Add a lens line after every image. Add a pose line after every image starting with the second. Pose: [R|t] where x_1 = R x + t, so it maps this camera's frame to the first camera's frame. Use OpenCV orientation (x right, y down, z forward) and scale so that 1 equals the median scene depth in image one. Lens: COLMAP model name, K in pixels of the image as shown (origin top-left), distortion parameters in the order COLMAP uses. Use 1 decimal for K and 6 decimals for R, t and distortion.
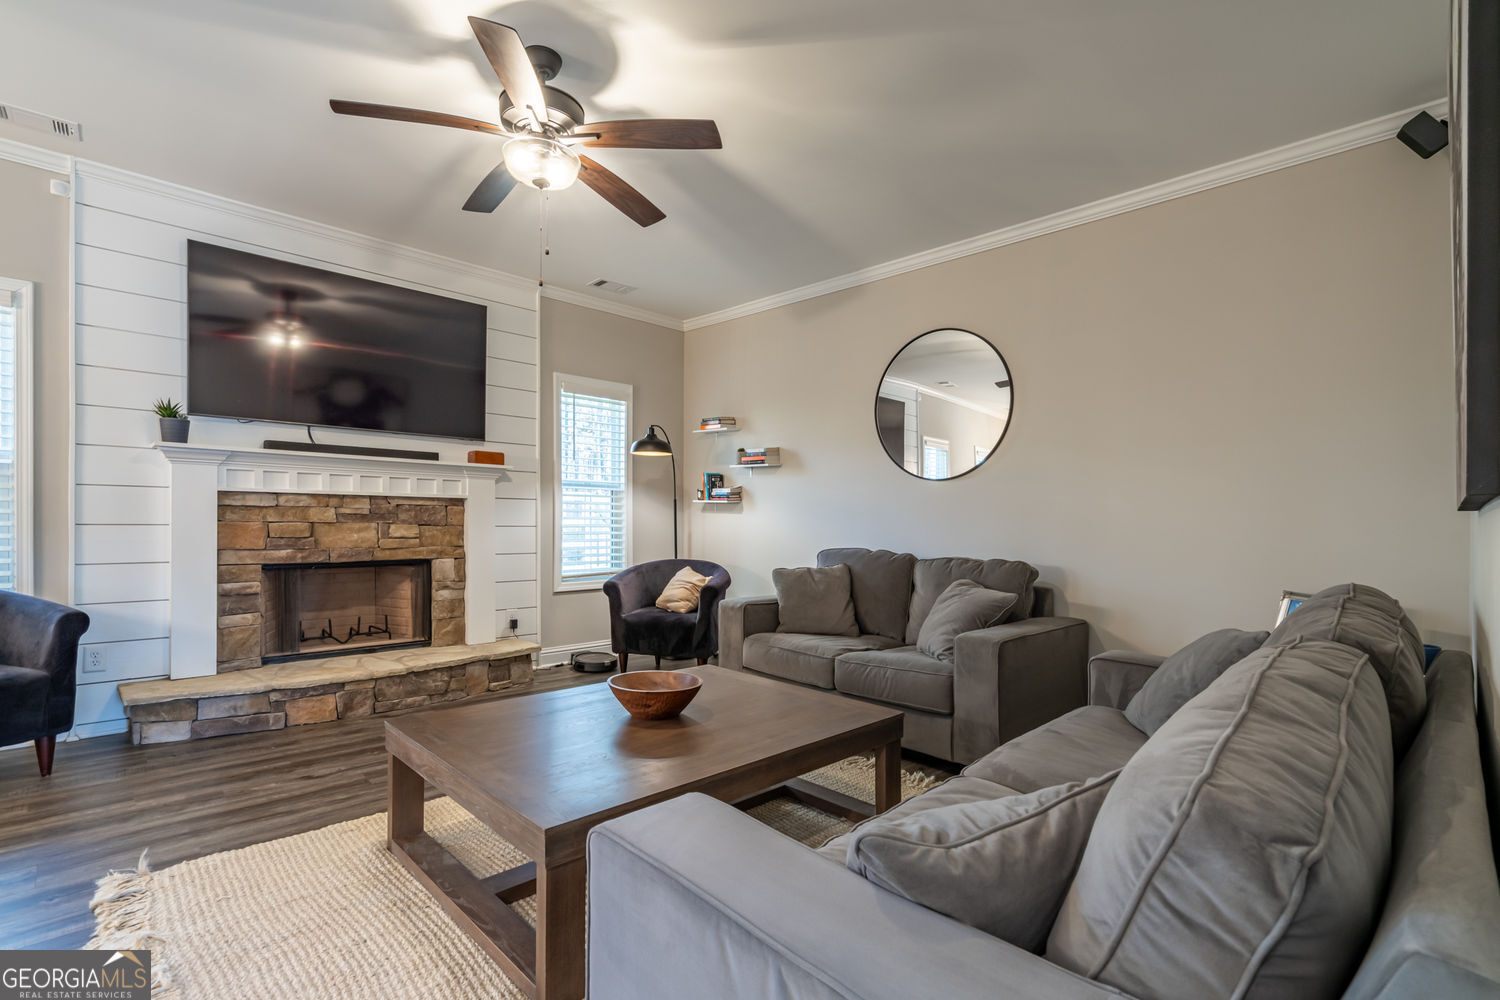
lens RADIAL K [[690.8, 0, 749.6], [0, 690.8, 505.5], [0, 0, 1]] dist [-0.000085, 0.000086]
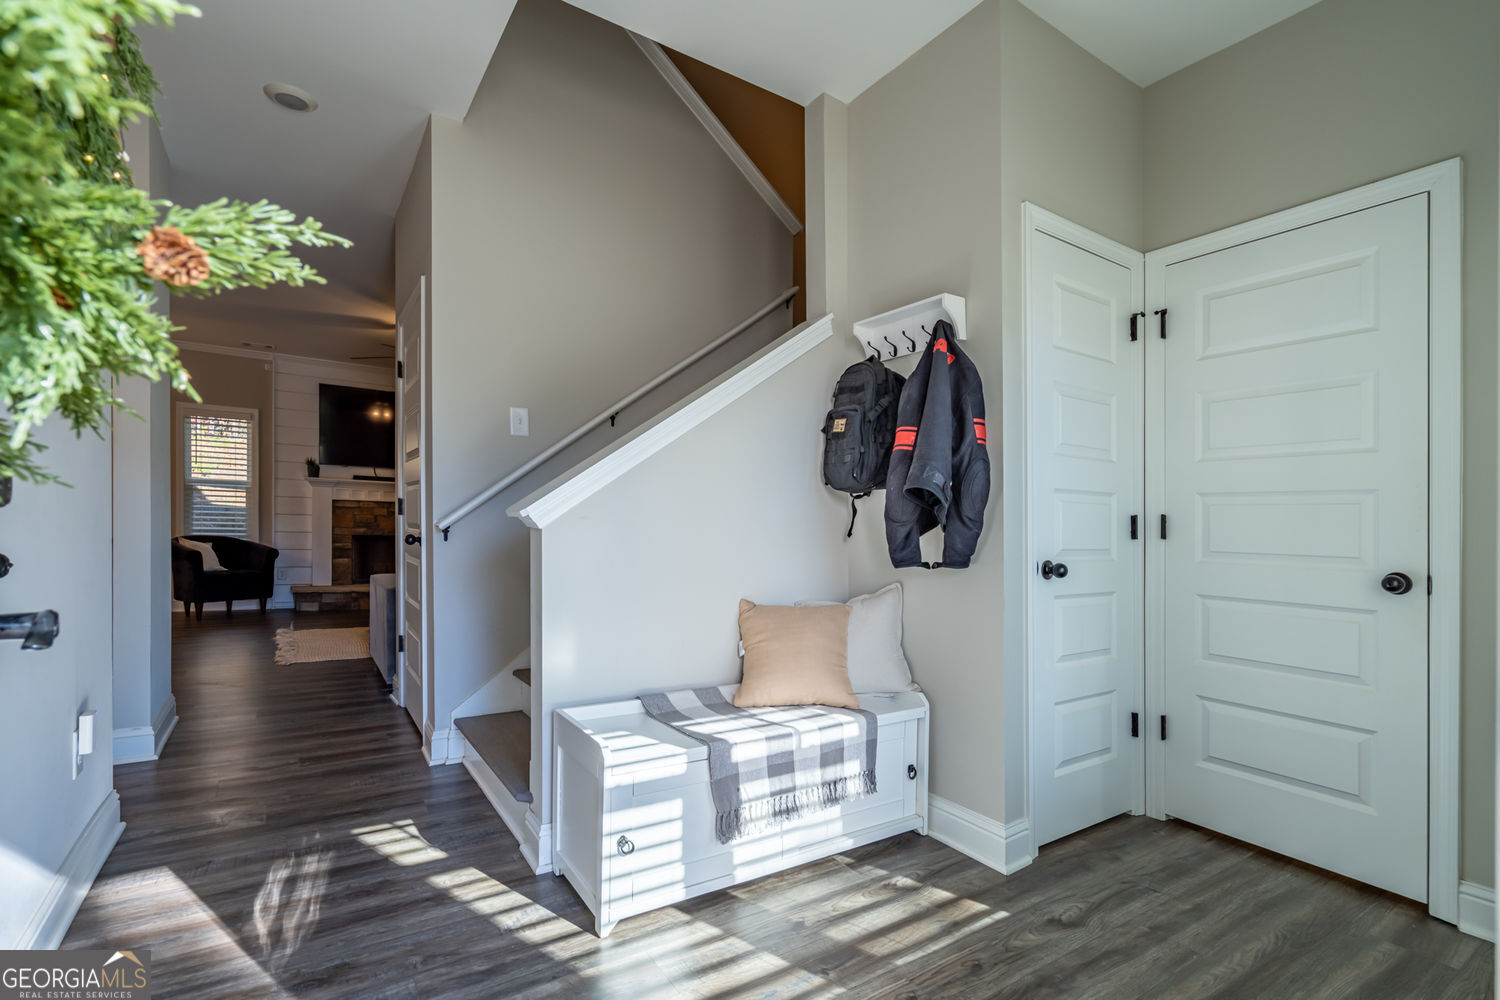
lens RADIAL K [[697.9, 0, 750.8], [0, 697.9, 518.1], [0, 0, 1]] dist [0.000584, 0.000101]
pose [[0.983755, 0.002245, -0.179504, 0.807339], [-0.002313, 0.999997, -0.000170, 0.030236], [0.179503, 0.000582, 0.983757, -0.806676]]
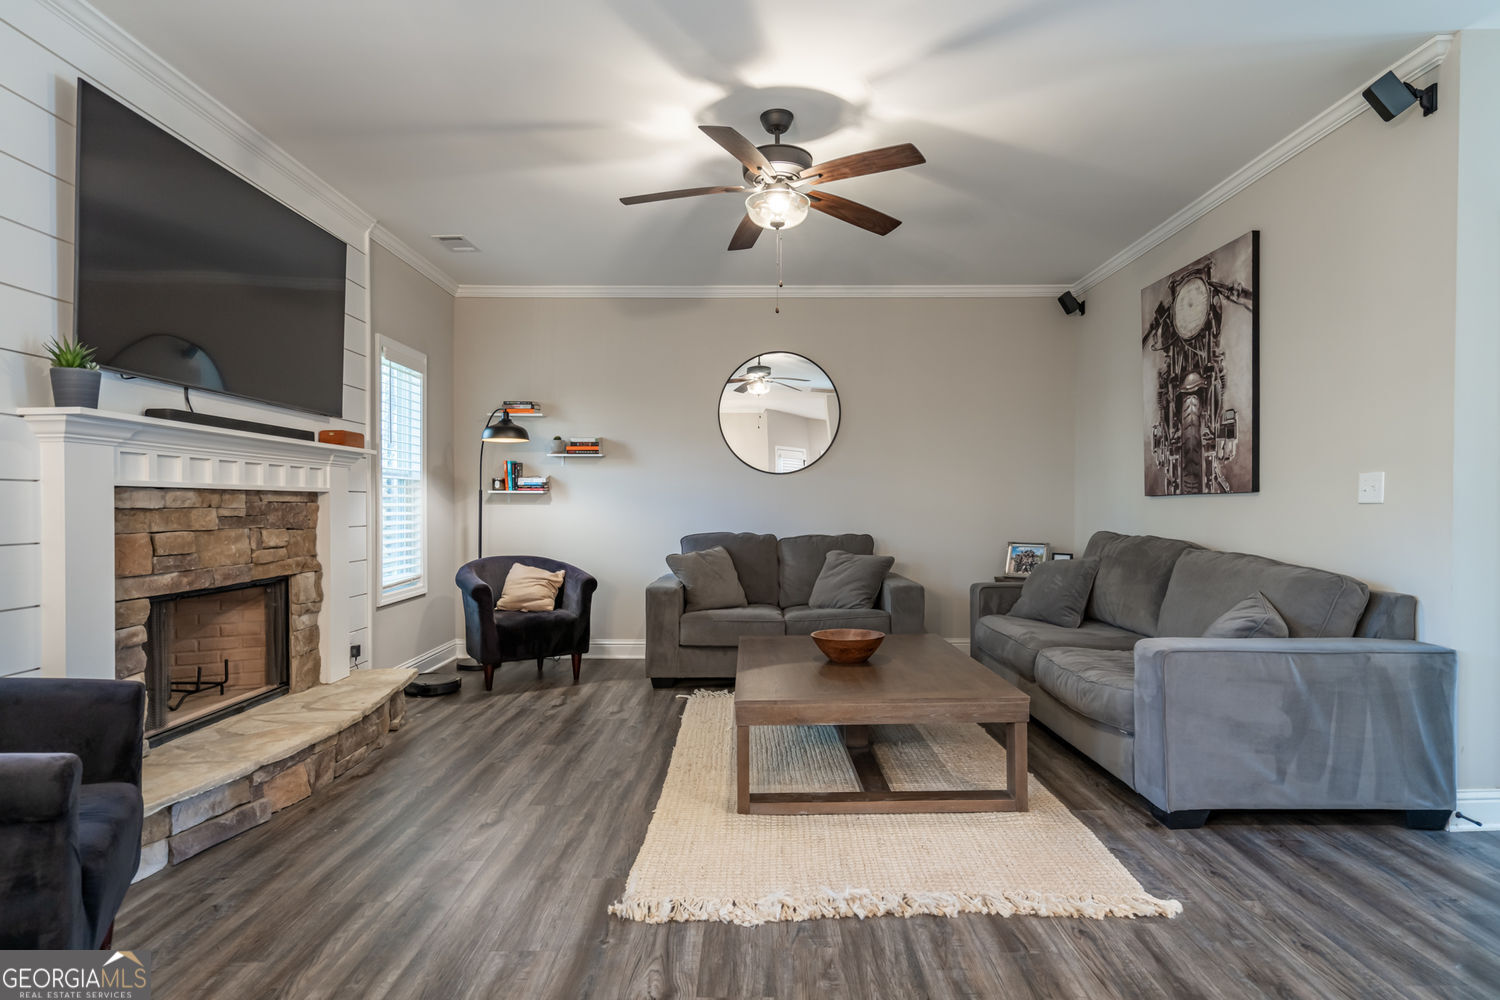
lens RADIAL K [[781.1, 0, 750.9], [0, 781.1, 493.8], [0, 0, 1]] dist [0.021648, -0.000119]
pose [[0.695238, -0.011539, 0.718687, -0.802670], [0.006326, 0.999931, 0.009935, -0.015857], [-0.718751, -0.002361, 0.695263, 0.068786]]
